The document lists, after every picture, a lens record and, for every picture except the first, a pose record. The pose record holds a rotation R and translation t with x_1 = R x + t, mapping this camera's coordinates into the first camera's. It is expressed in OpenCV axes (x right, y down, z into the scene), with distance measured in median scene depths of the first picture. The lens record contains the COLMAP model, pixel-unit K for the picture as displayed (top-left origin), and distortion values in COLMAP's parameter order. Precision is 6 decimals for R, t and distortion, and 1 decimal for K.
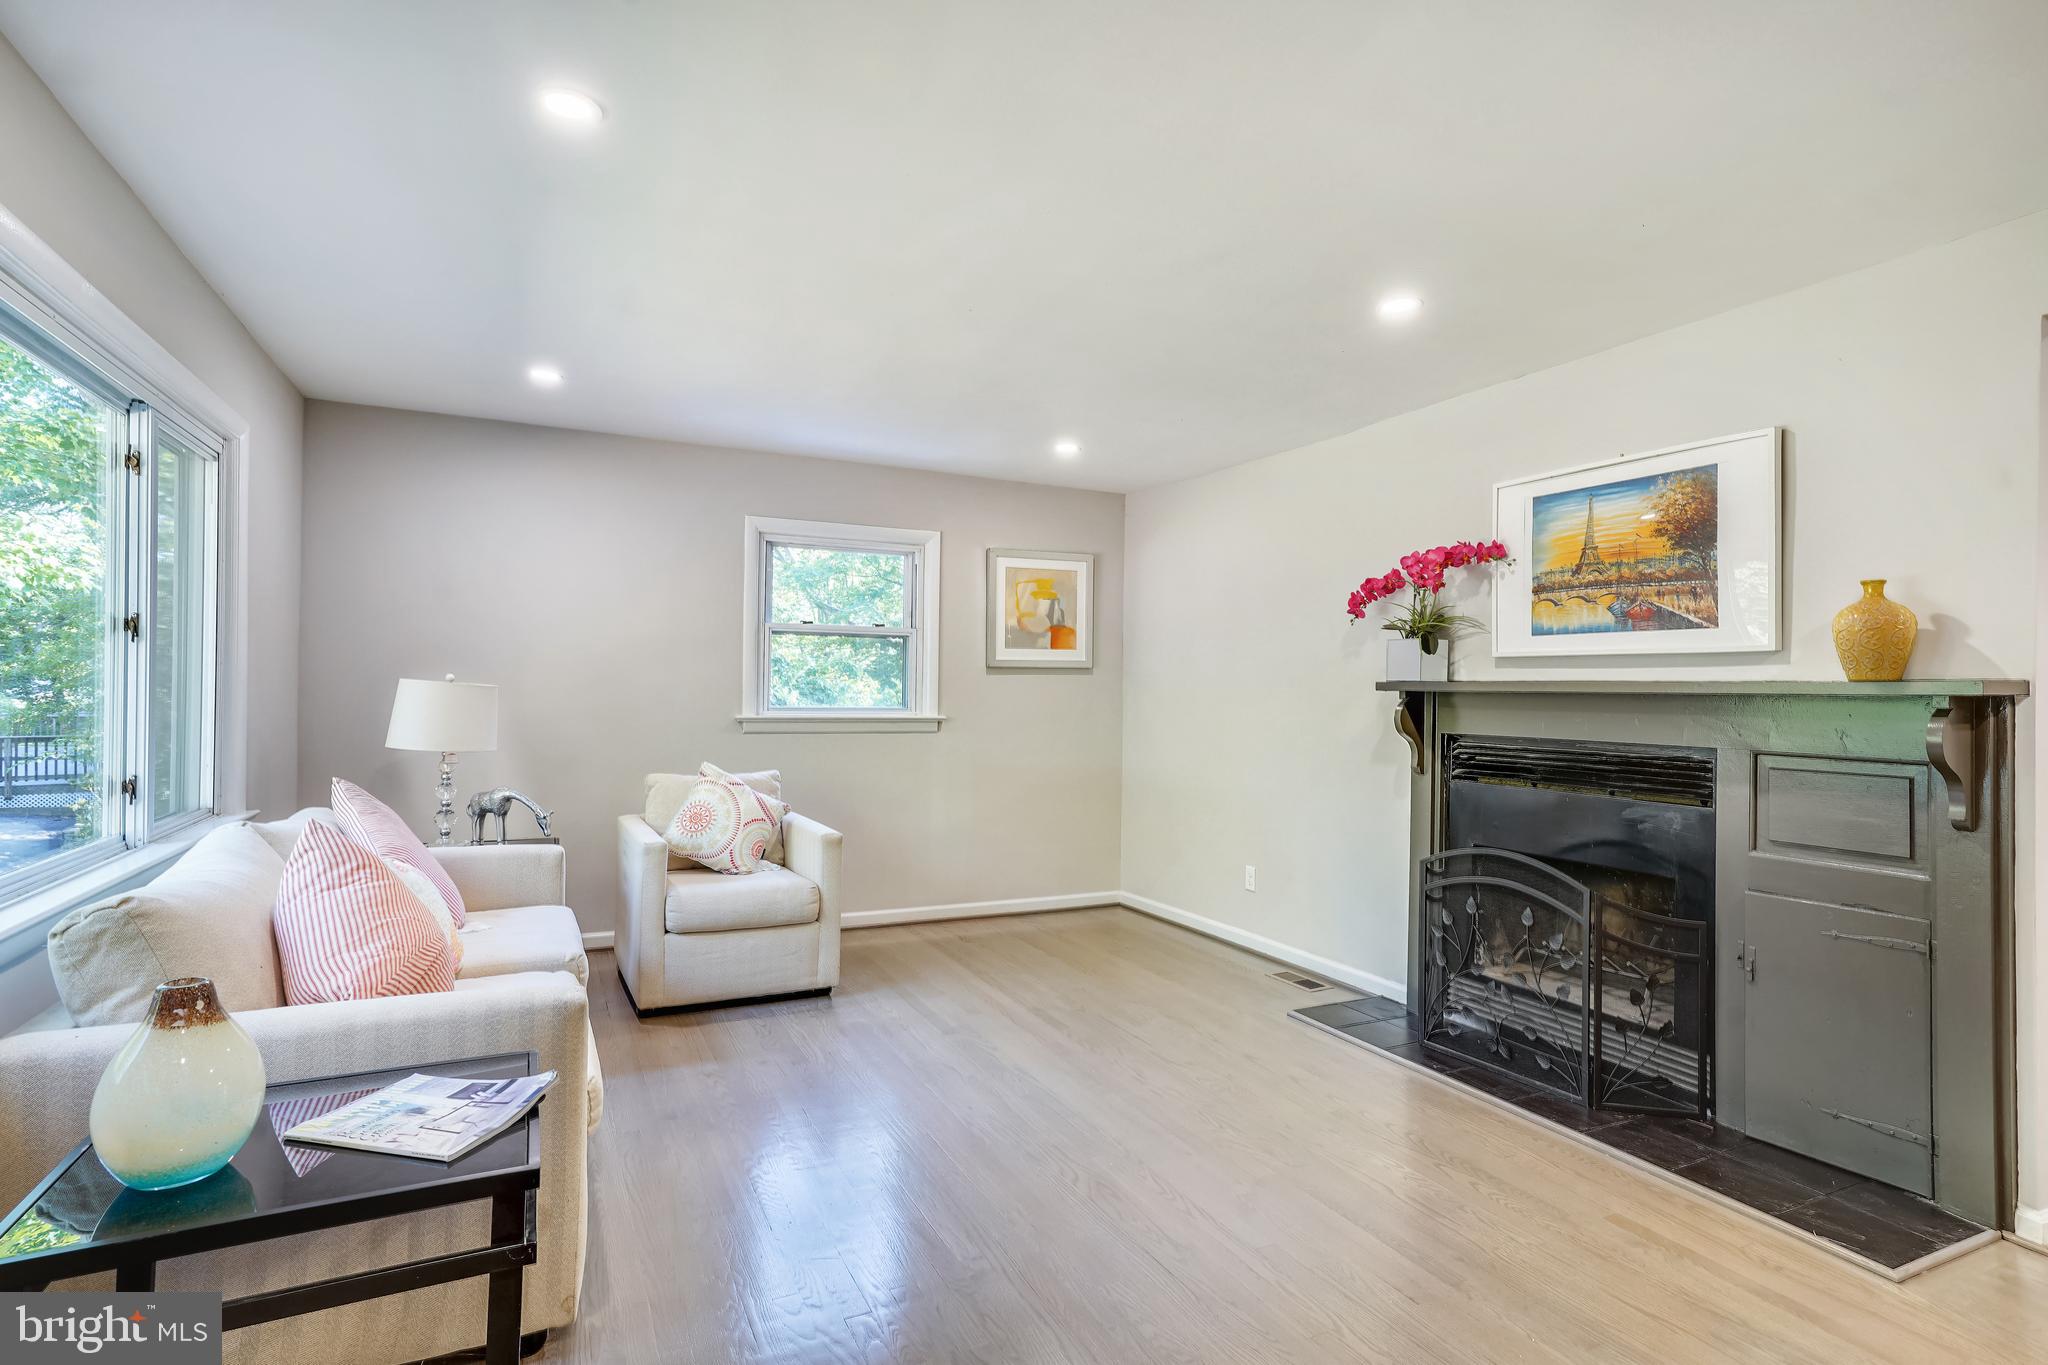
lens RADIAL K [[1026.9, 0, 962.2], [0, 1026.9, 681.6], [0, 0, 1]] dist [0.004506, 0.000438]
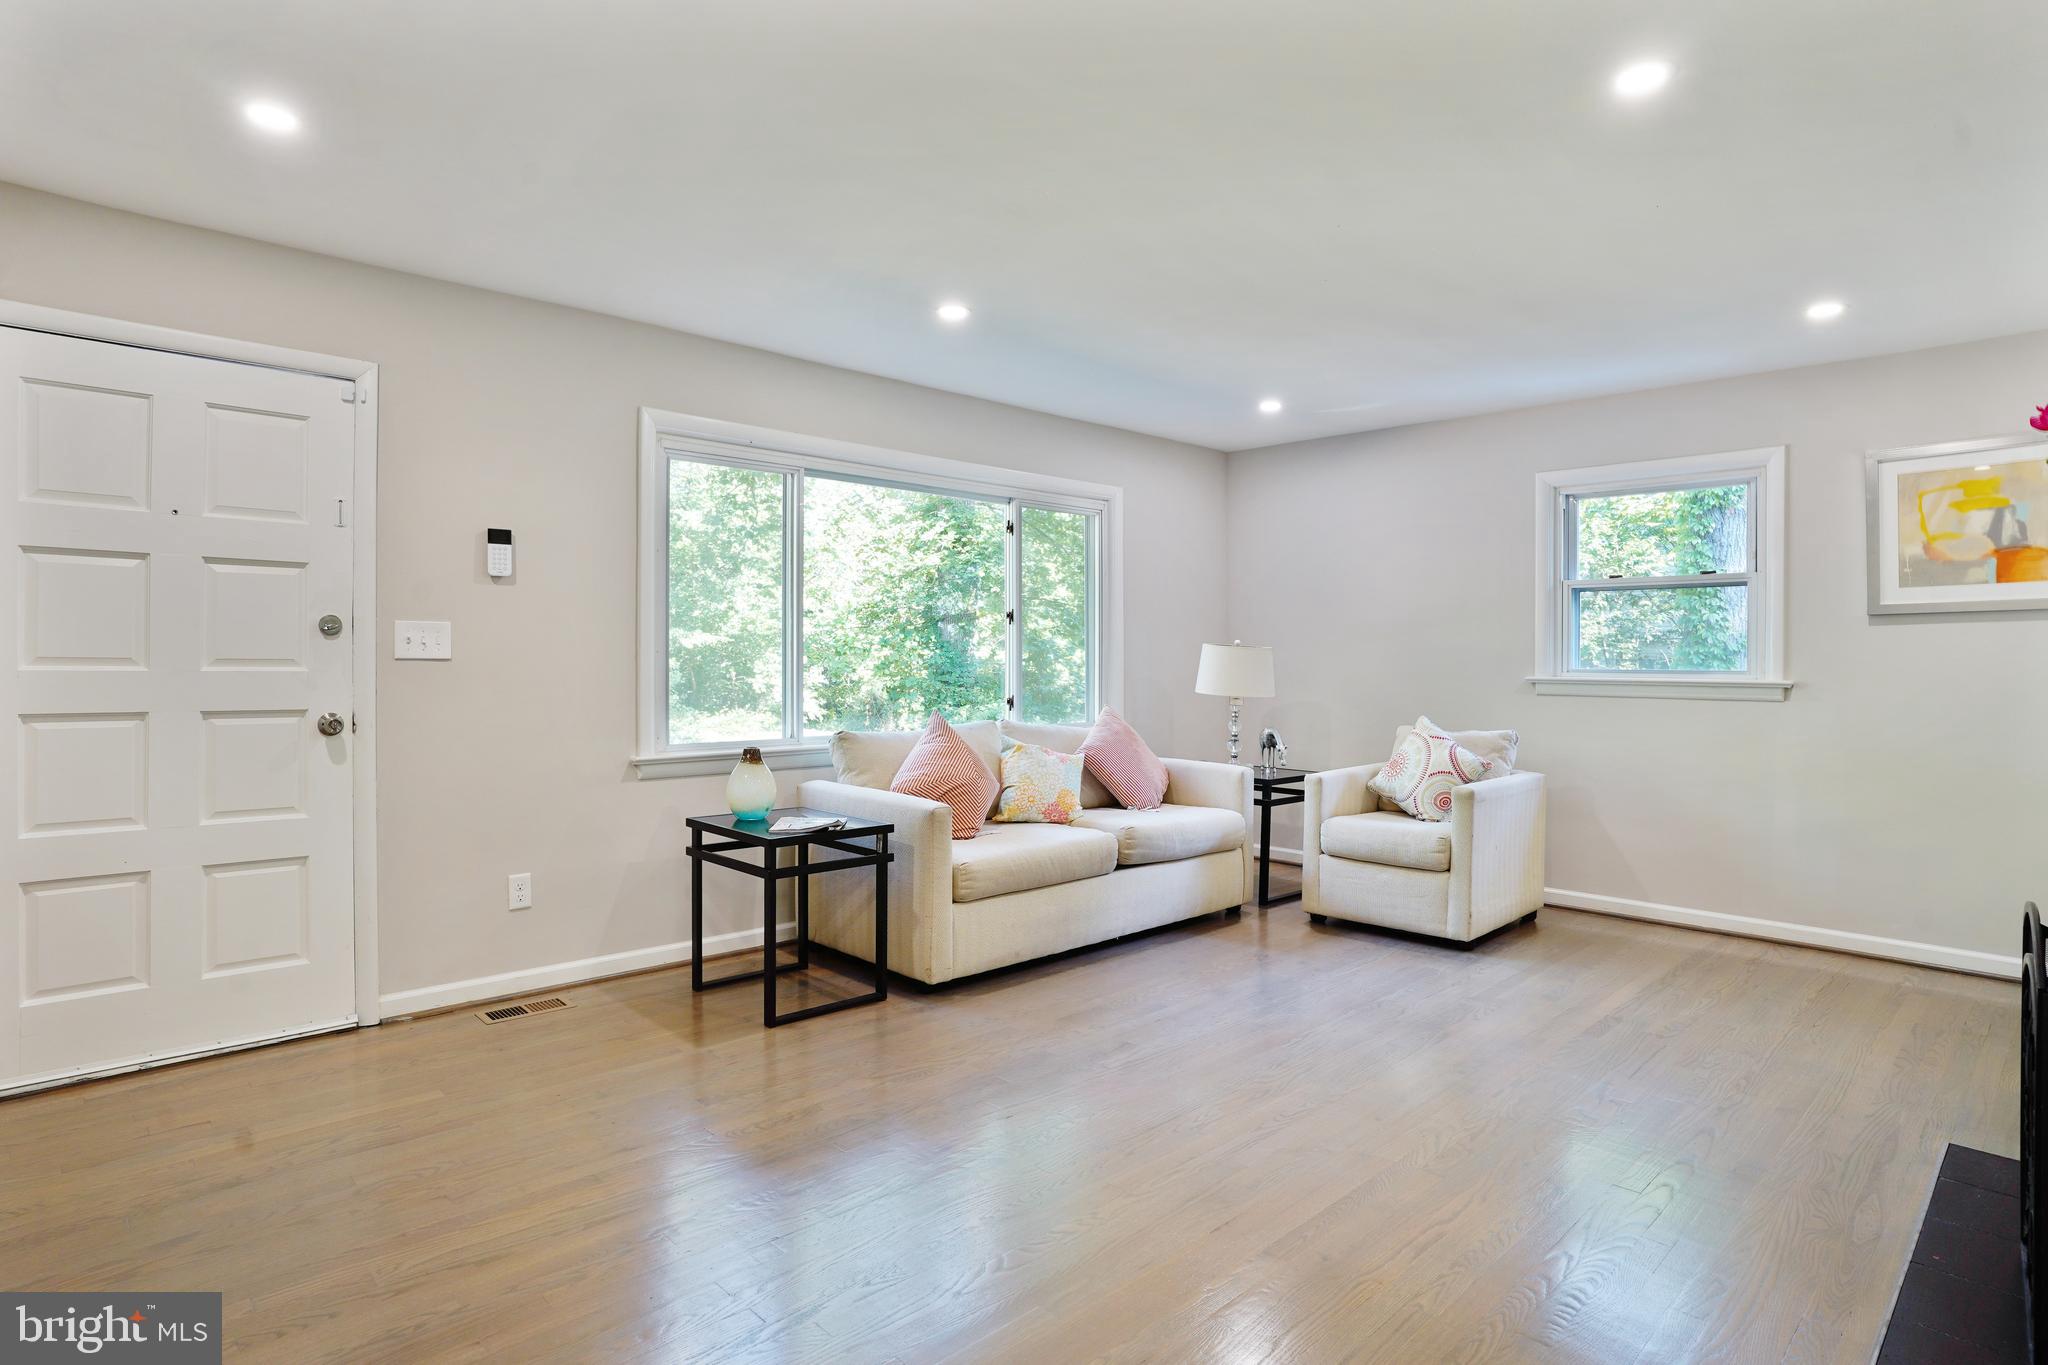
lens RADIAL K [[1054.2, 0, 1025.7], [0, 1054.2, 667.1], [0, 0, 1]] dist [-0.017277, 0.000725]
pose [[0.345640, -0.003855, -0.938359, 0.657229], [0.004518, 0.999987, -0.002444, 0.028154], [0.938356, -0.003394, 0.345653, 0.230993]]
